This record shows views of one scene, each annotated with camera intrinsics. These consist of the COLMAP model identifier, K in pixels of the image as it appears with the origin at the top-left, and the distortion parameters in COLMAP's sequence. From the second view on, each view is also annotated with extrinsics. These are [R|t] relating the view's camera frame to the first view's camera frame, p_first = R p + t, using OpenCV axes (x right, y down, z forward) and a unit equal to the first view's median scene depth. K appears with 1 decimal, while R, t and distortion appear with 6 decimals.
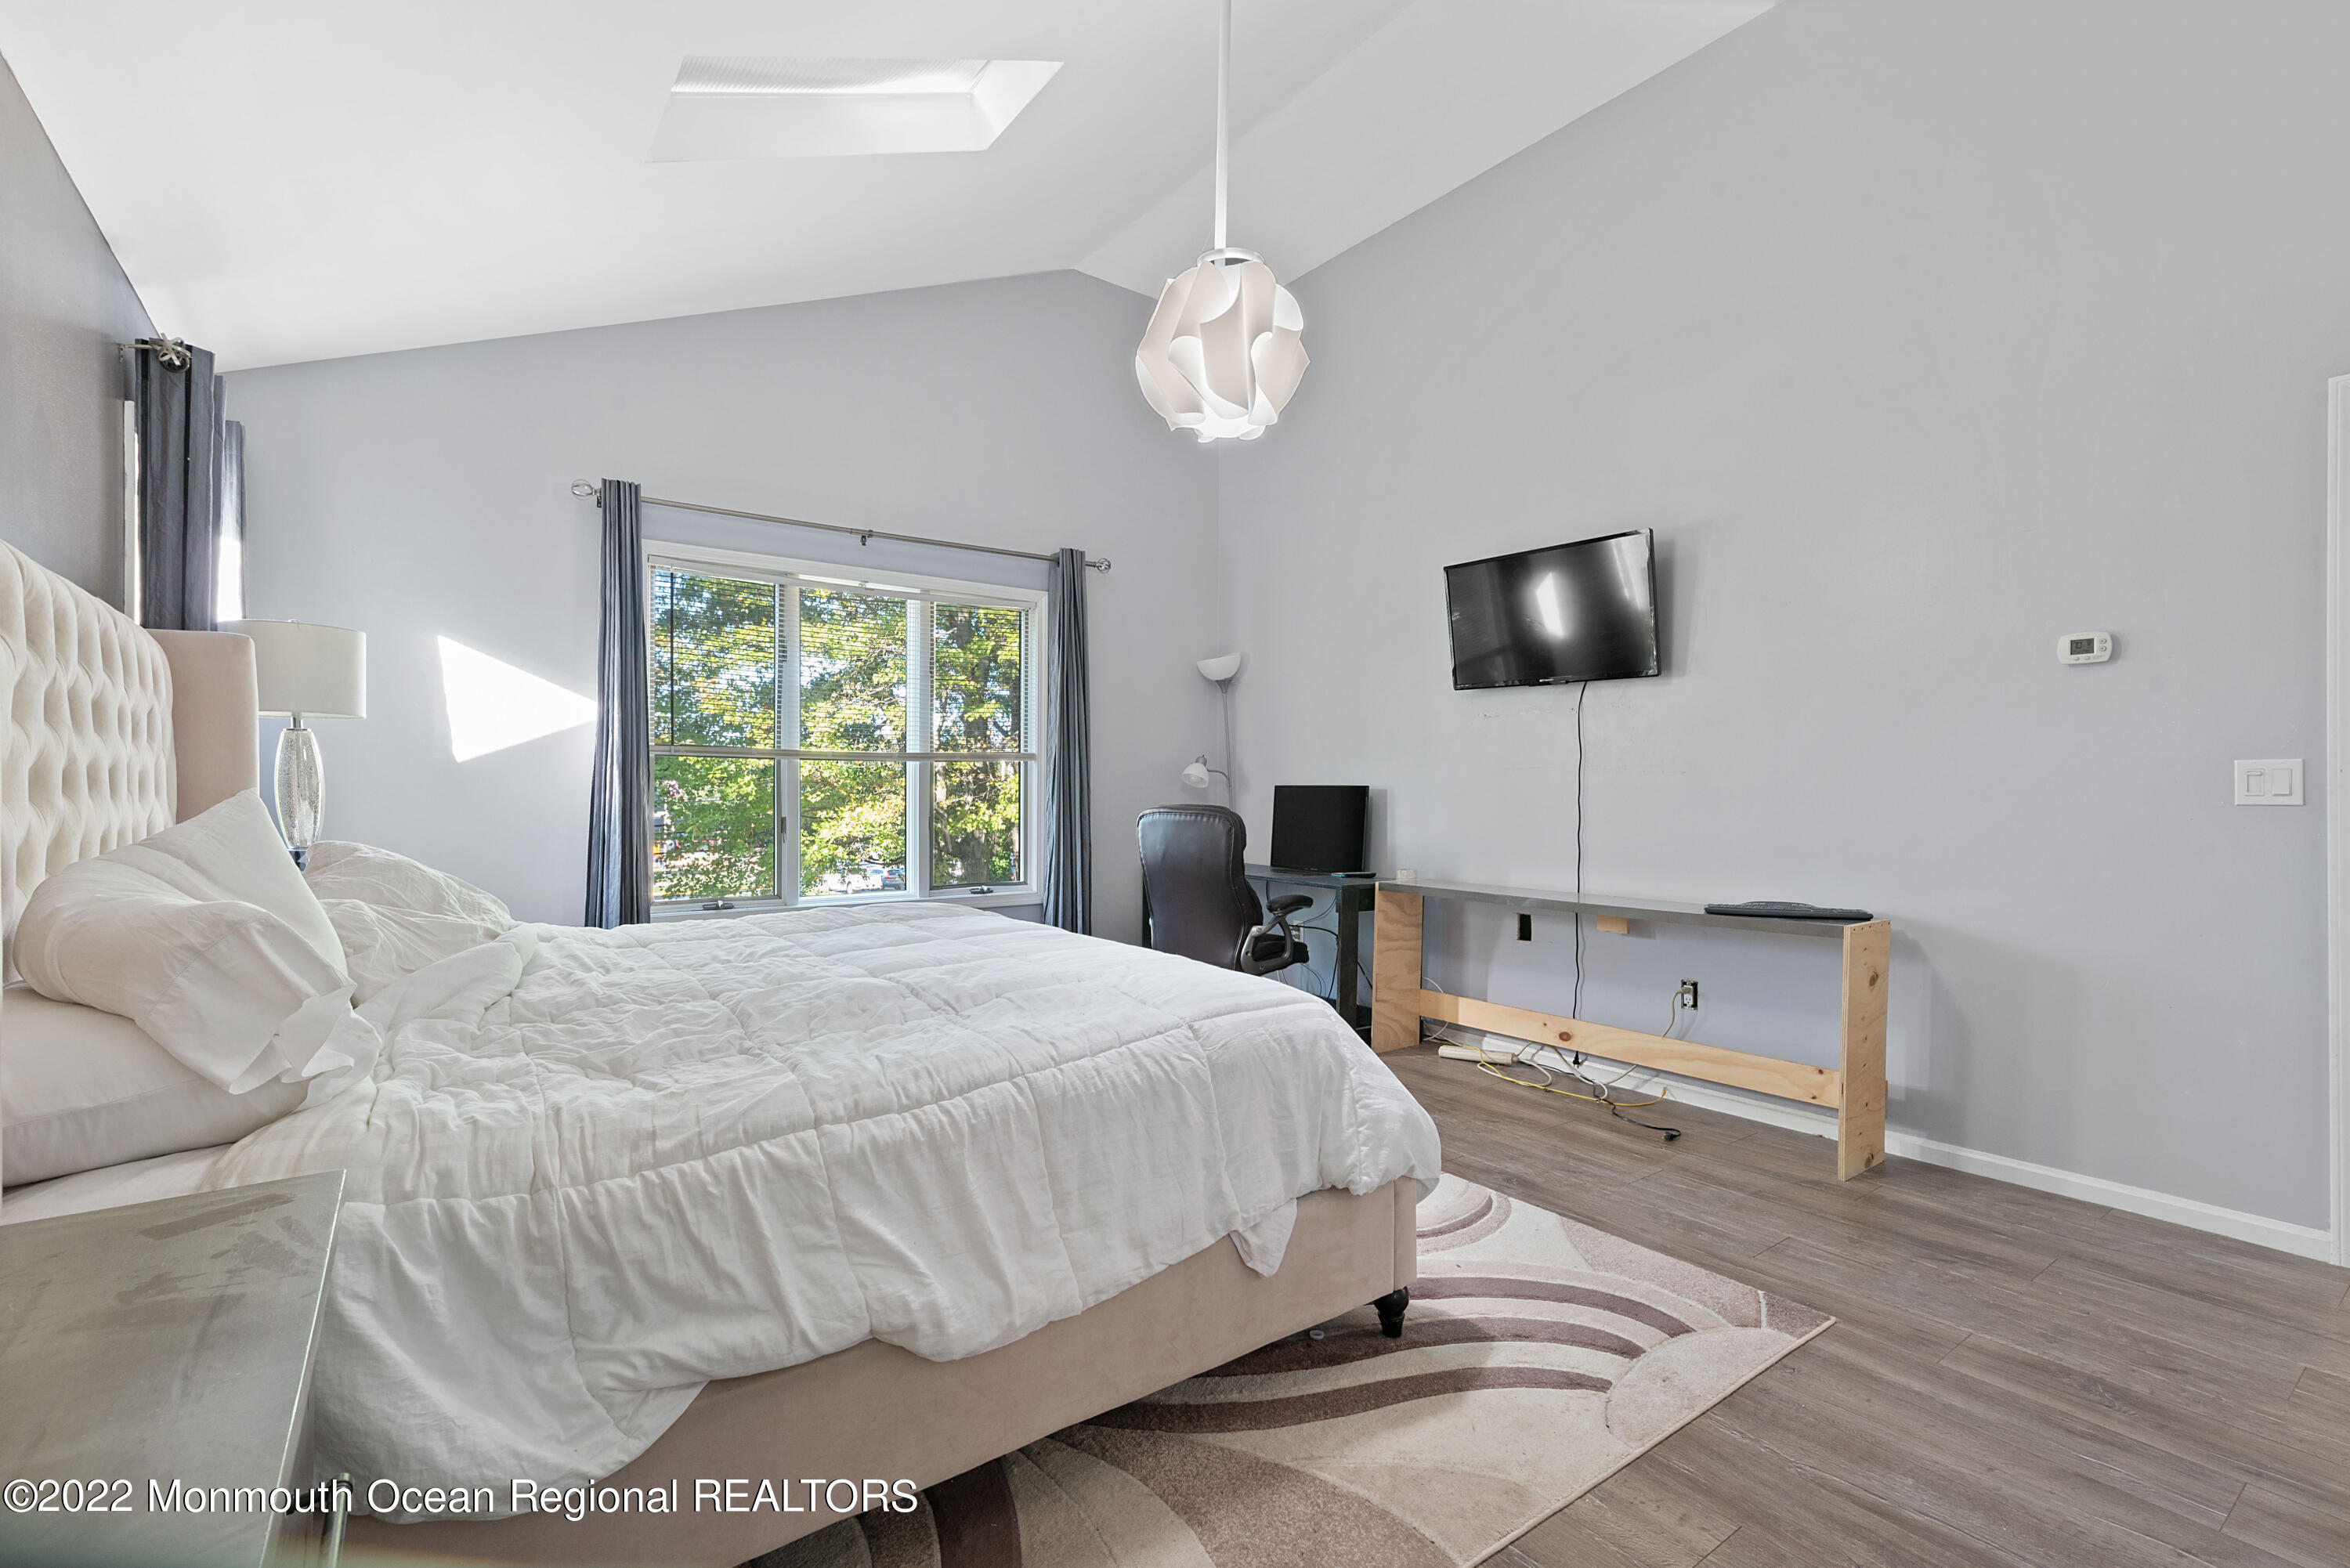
lens RADIAL K [[1043.8, 0, 1175.0], [0, 1043.8, 784.0], [0, 0, 1]] dist [-0.002136, -0.000761]
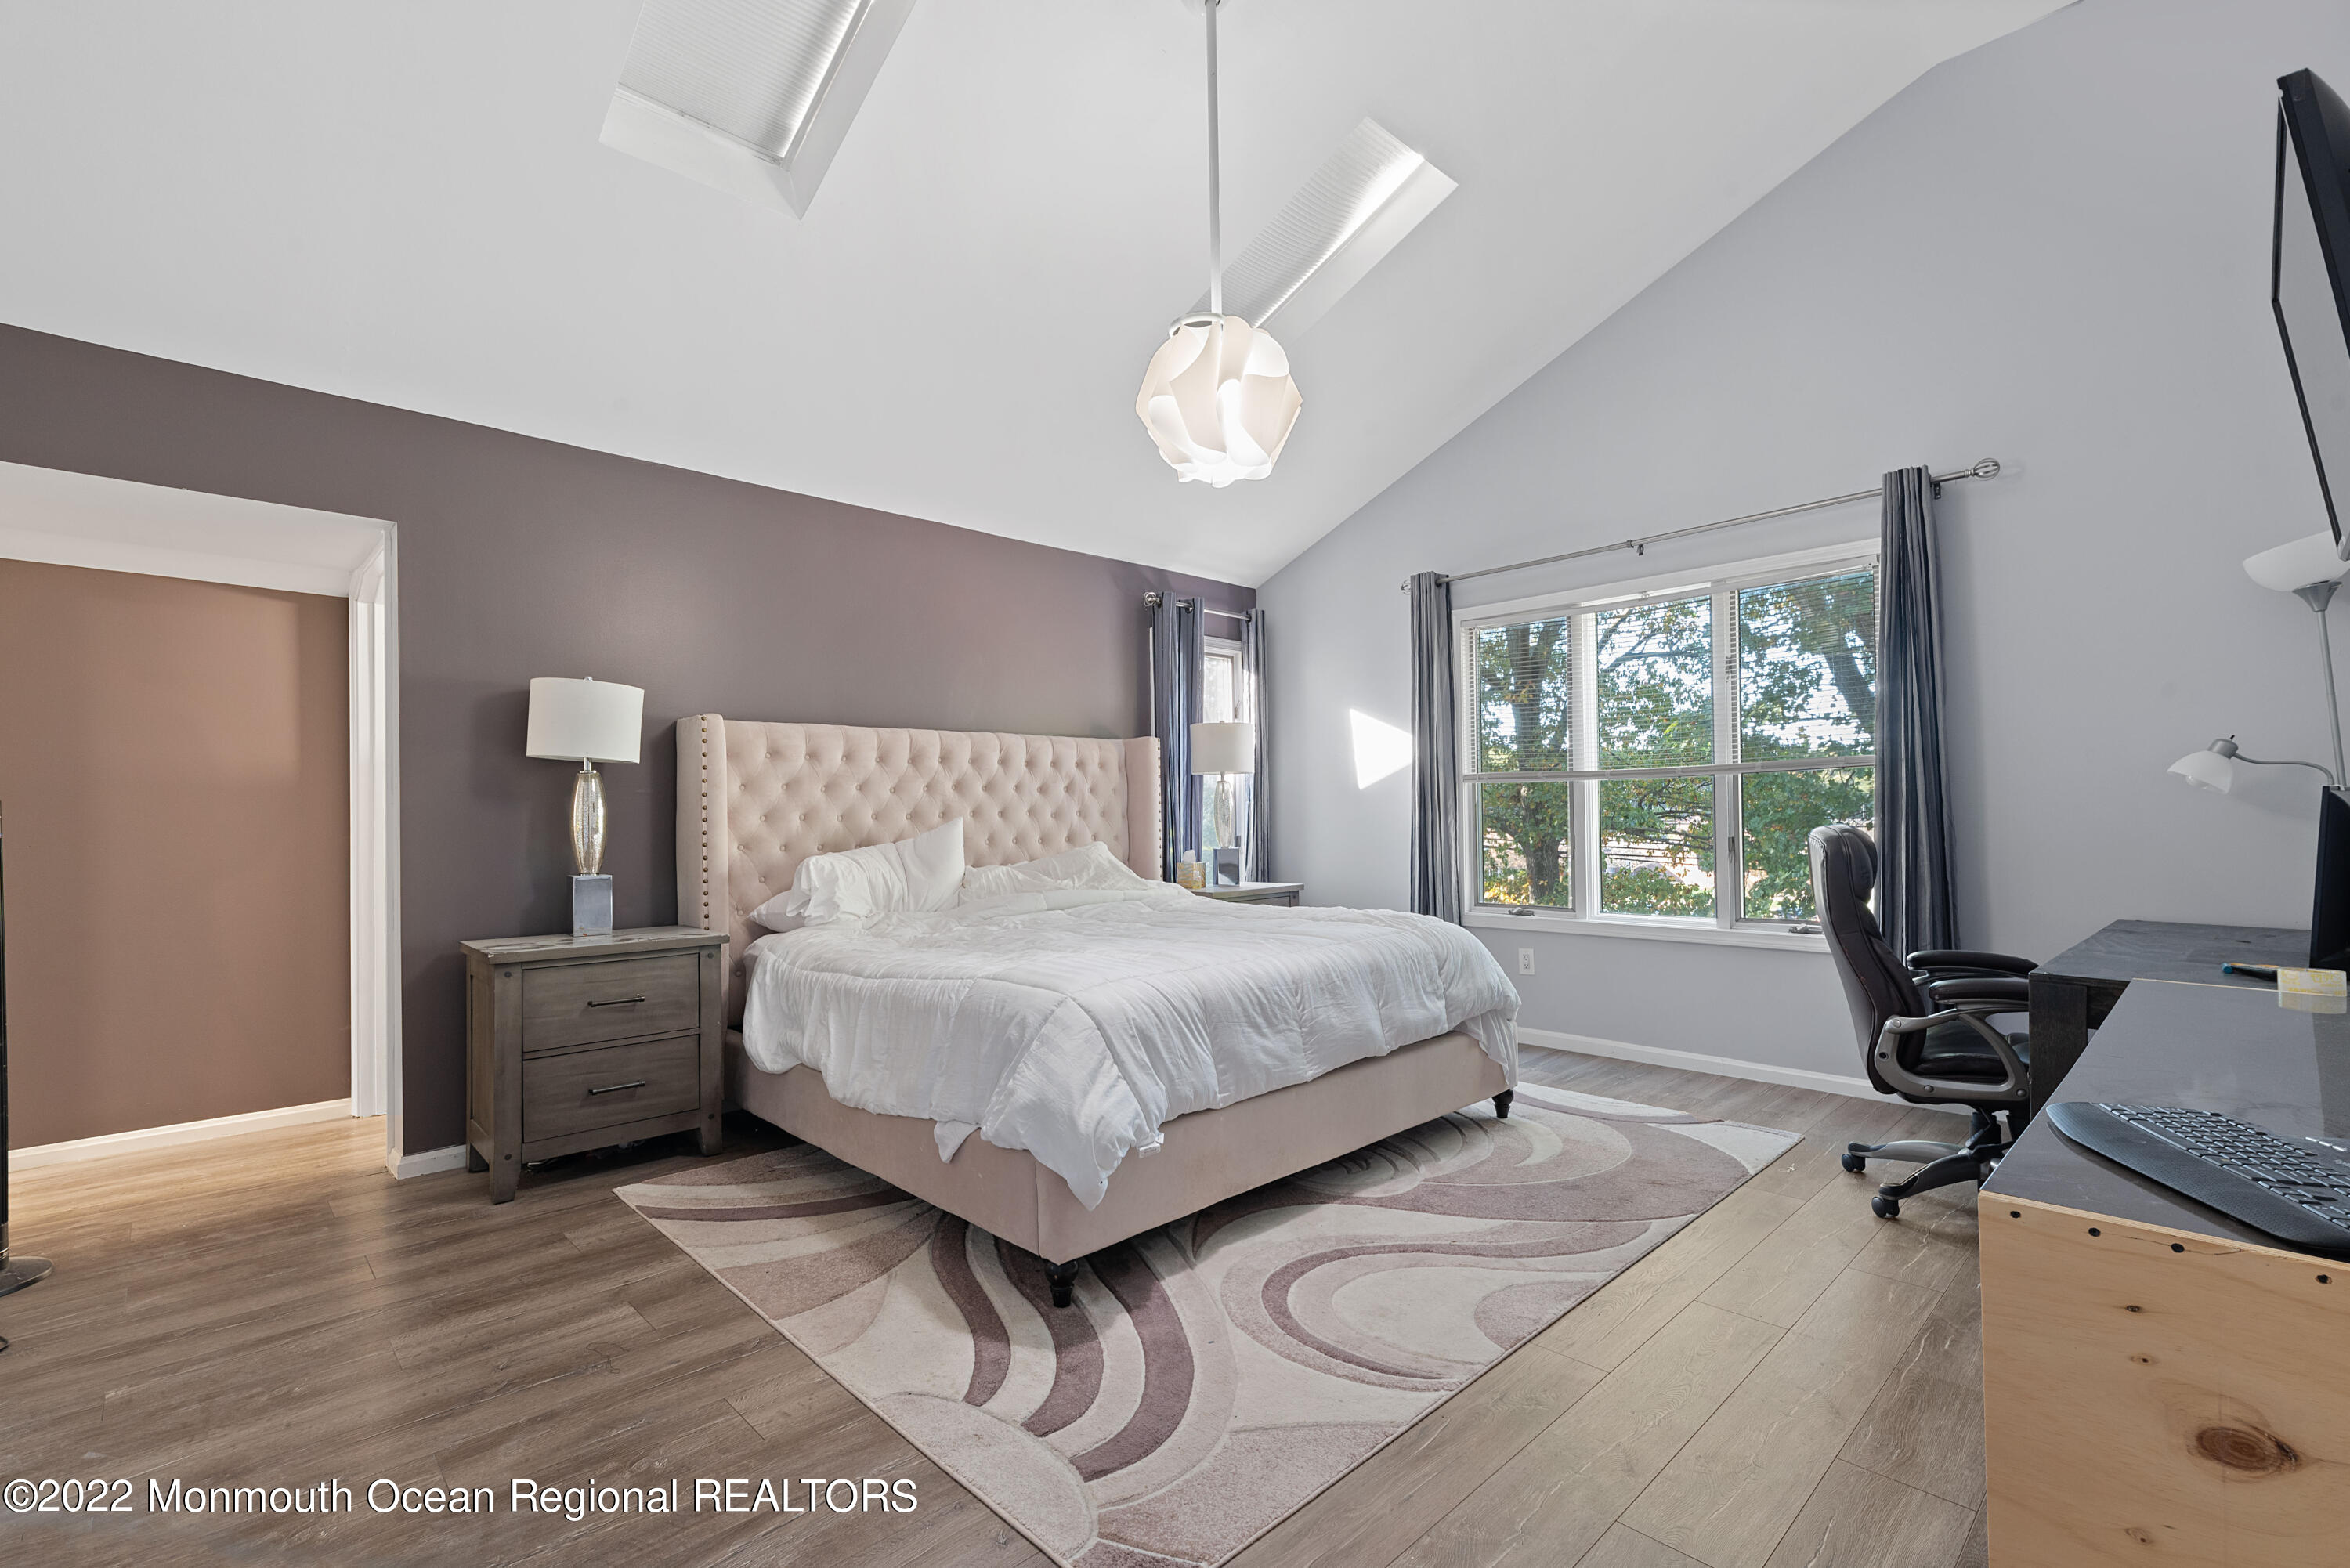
lens RADIAL K [[1043.8, 0, 1175.0], [0, 1043.8, 784.0], [0, 0, 1]] dist [-0.002136, -0.000761]
pose [[0.133254, -0.026655, -0.990723, 1.342781], [0.018170, 0.999536, -0.024448, 0.000314], [0.990915, -0.014743, 0.133676, 0.978212]]
